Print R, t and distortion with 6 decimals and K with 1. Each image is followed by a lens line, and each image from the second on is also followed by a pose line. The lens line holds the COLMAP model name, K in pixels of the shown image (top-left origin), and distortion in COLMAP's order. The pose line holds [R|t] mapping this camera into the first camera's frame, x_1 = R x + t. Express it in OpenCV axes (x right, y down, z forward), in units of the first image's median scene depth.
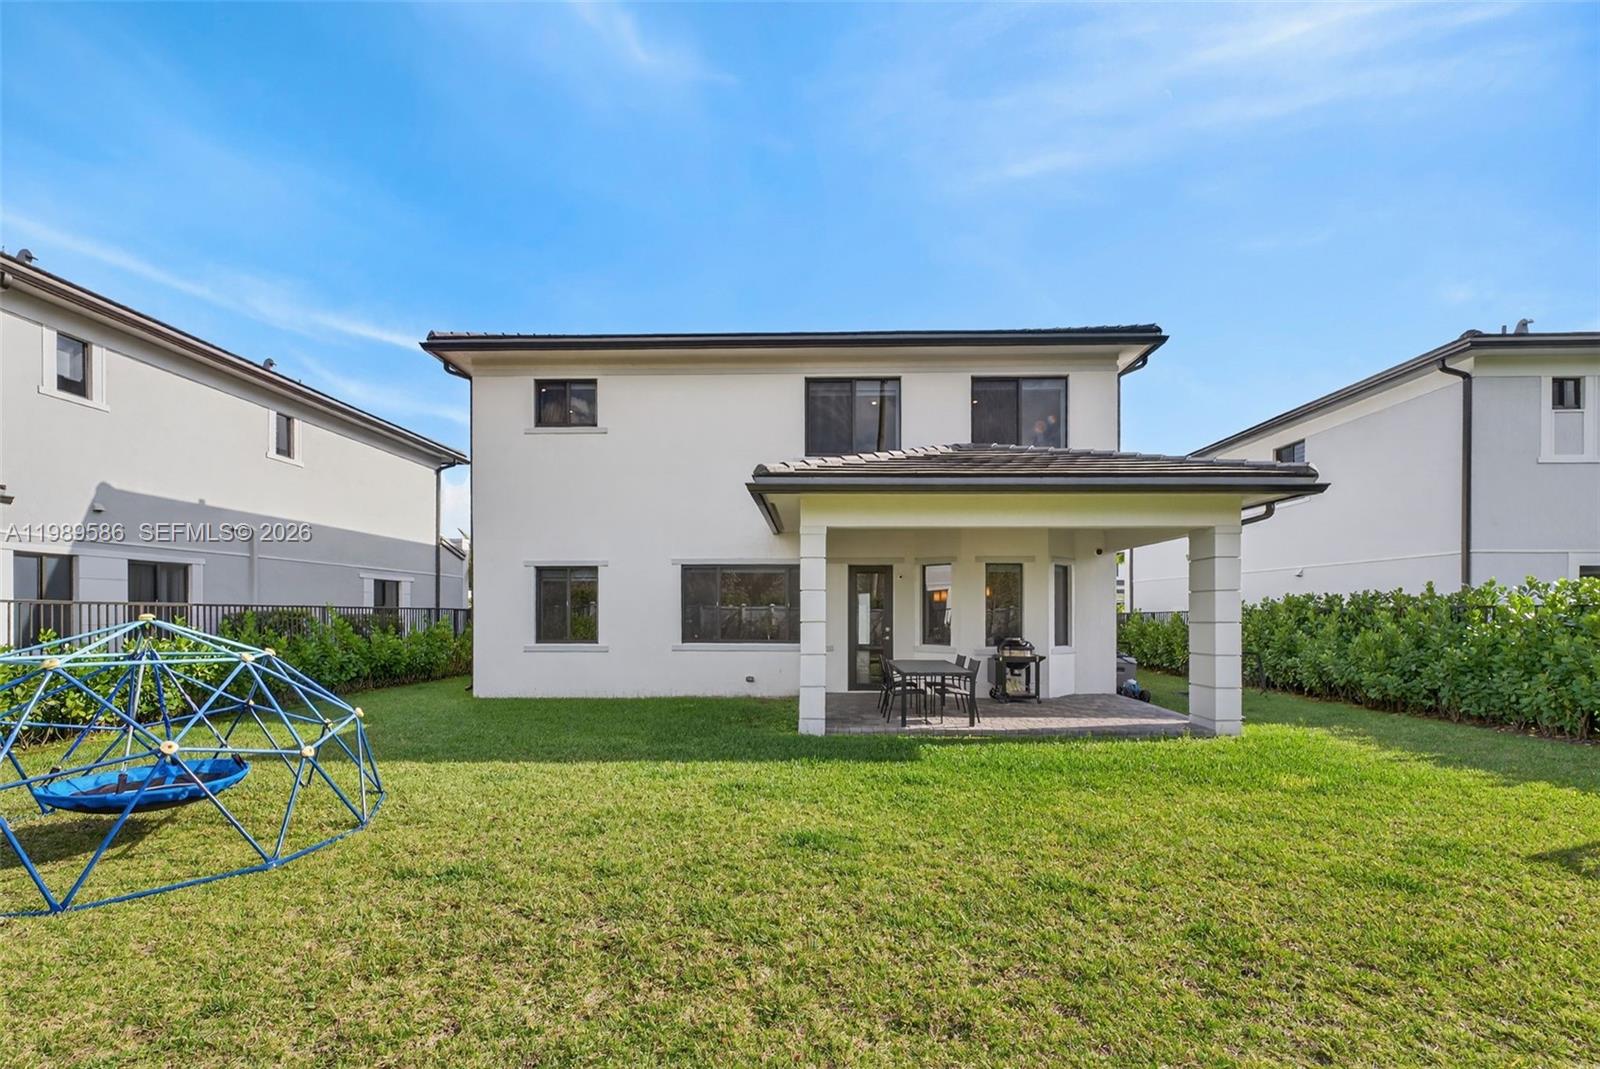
lens RADIAL K [[690.5, 0, 834.7], [0, 690.5, 610.4], [0, 0, 1]] dist [0.001448, 0.000184]
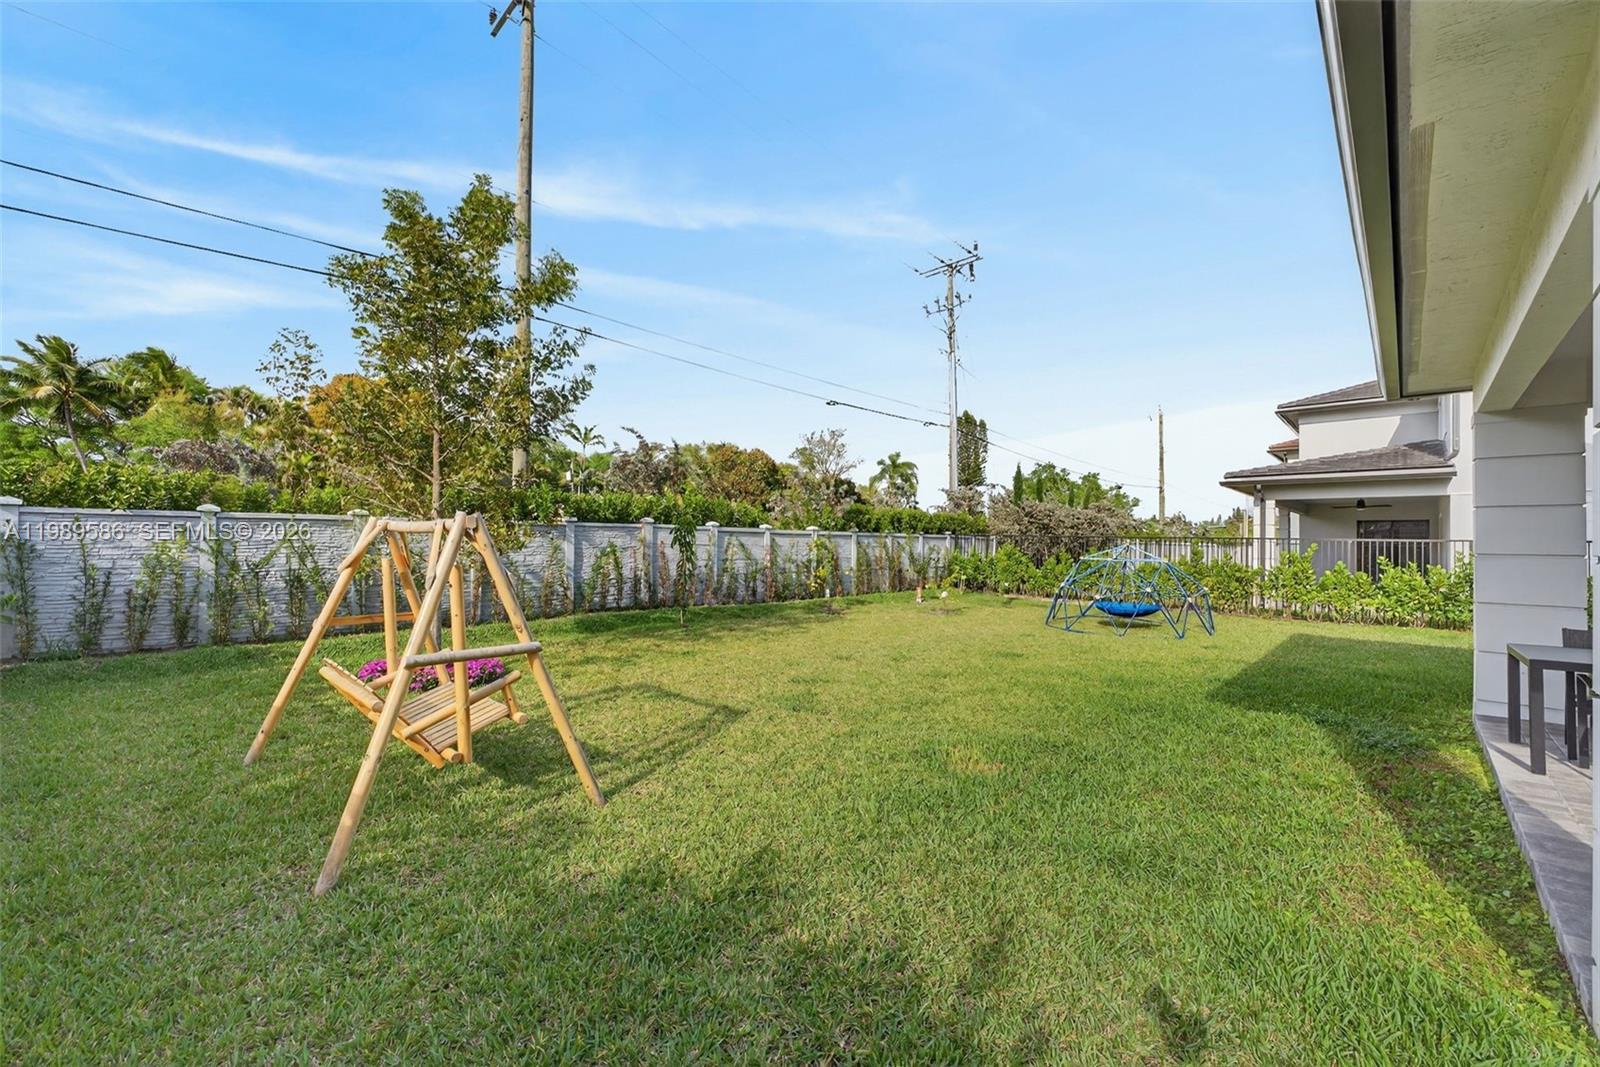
lens RADIAL K [[664.7, 0, 800.2], [0, 664.7, 527.0], [0, 0, 1]] dist [-0.000957, -0.000178]
pose [[-0.660599, -0.028517, -0.750197, 0.692626], [-0.012923, 0.999562, -0.026617, 0.012890], [0.750627, -0.007889, -0.660679, 0.700163]]
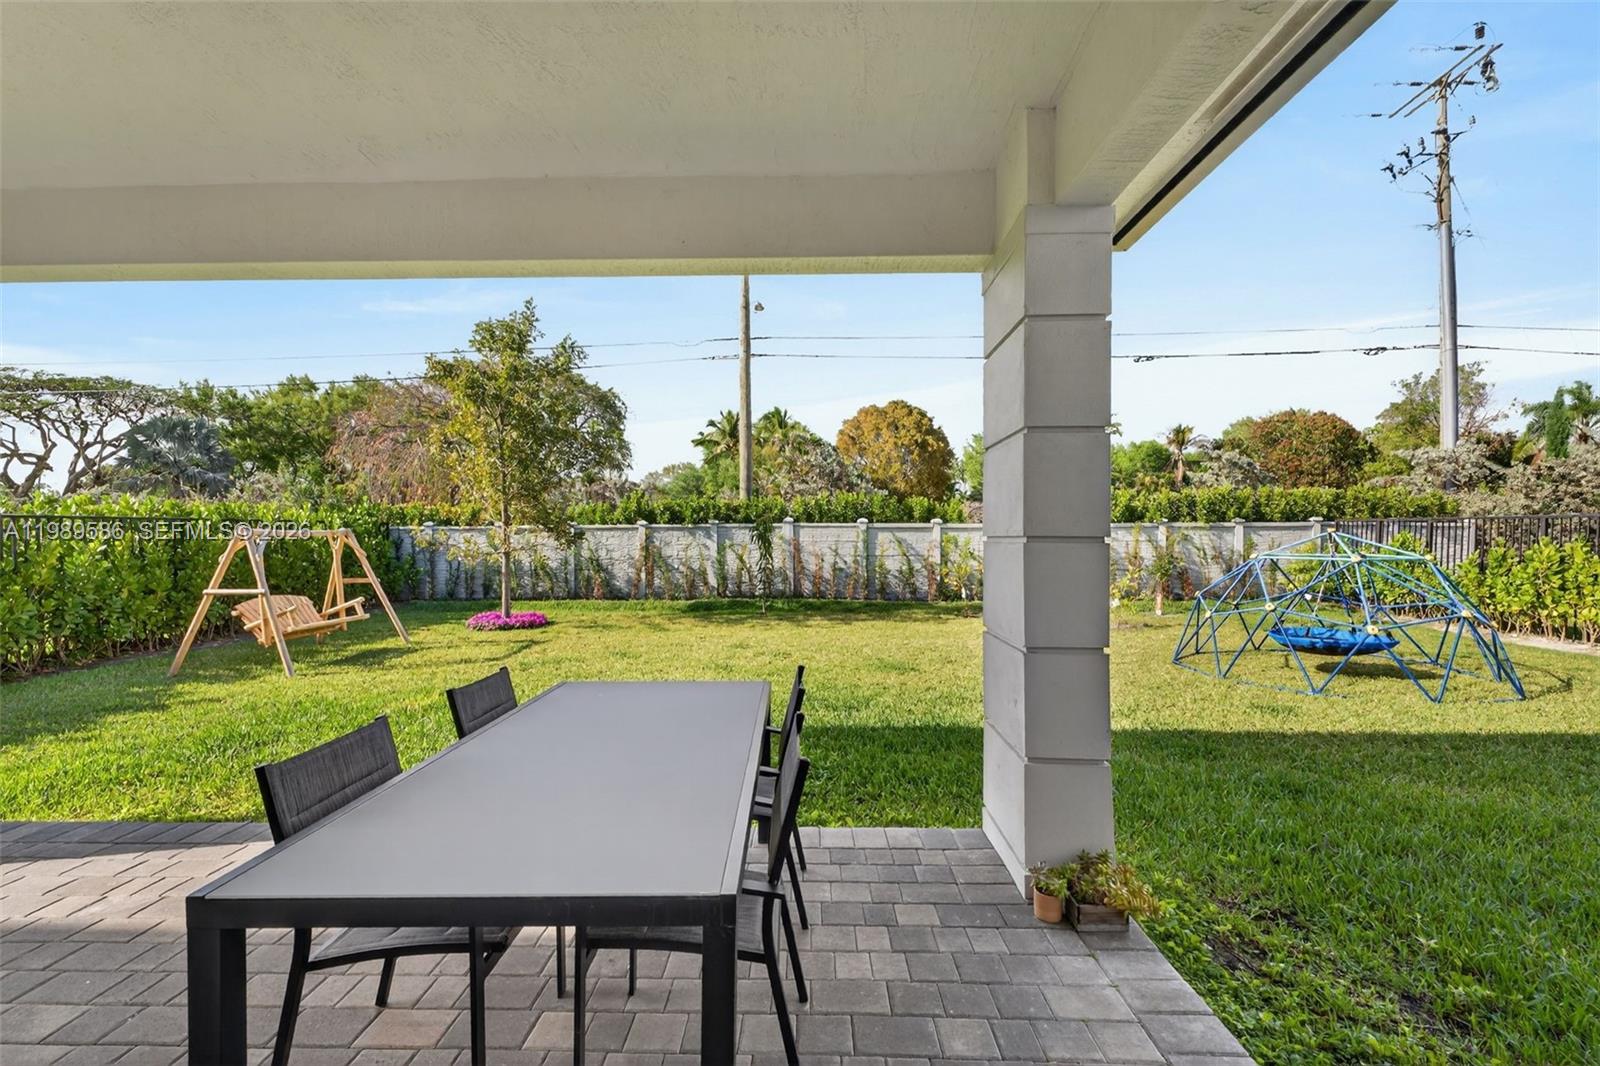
lens RADIAL K [[676.0, 0, 789.1], [0, 676.0, 549.8], [0, 0, 1]] dist [0.000590, -0.000025]
pose [[-0.999939, 0.001070, 0.010972, 0.076756], [0.001218, 0.999908, 0.013506, 0.014028], [-0.010957, 0.013519, -0.999849, 1.013377]]
